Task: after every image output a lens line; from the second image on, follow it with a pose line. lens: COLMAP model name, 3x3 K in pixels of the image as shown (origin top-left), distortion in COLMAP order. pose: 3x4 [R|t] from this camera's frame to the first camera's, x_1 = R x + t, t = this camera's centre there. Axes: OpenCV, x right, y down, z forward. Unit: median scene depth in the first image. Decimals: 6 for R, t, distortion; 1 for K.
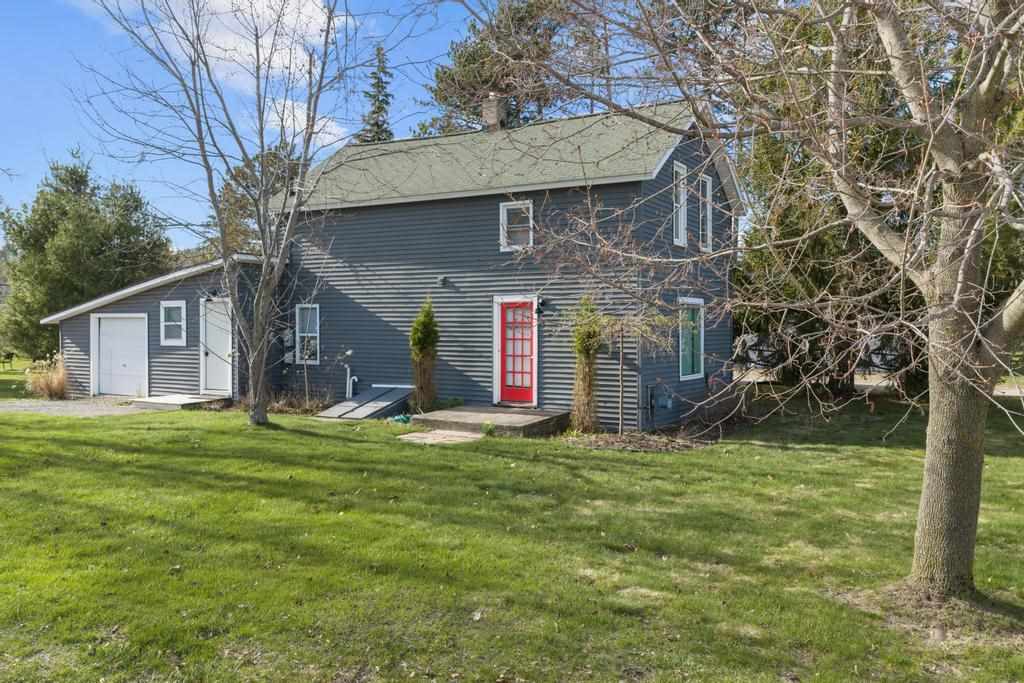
lens RADIAL K [[855.1, 0, 512.0], [0, 855.1, 341.5], [0, 0, 1]] dist [0.032270, -0.053897]
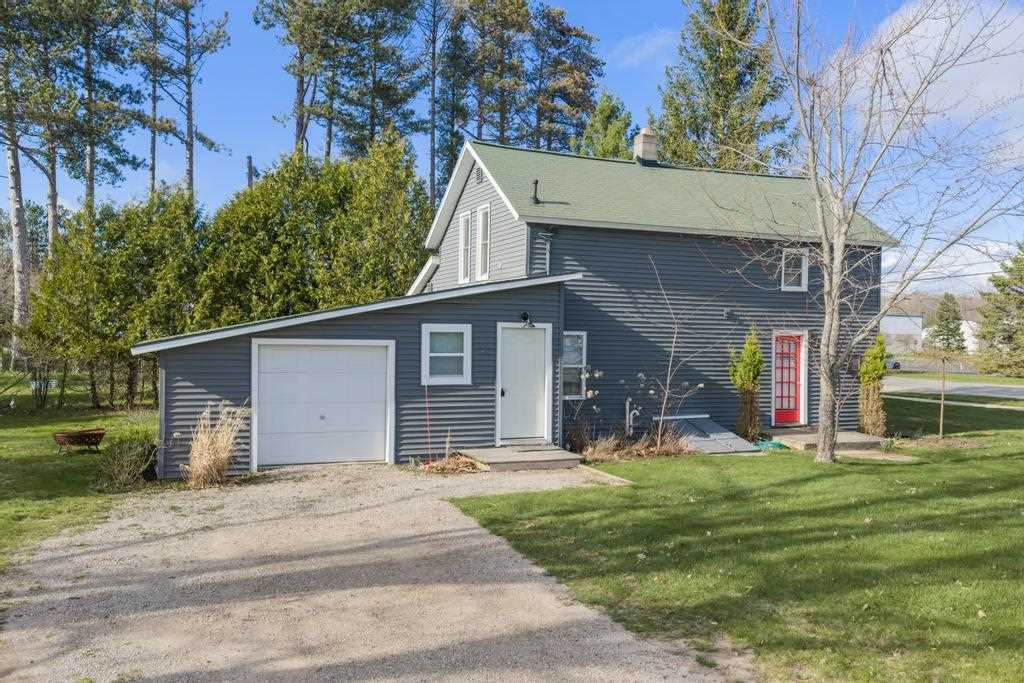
lens RADIAL K [[855.1, 0, 512.0], [0, 855.1, 341.5], [0, 0, 1]] dist [0.032270, -0.053897]
pose [[0.590976, 0.004093, 0.806679, -0.974223], [0.007062, 0.999923, -0.010247, -0.024814], [-0.806658, 0.011753, 0.590902, 0.528432]]
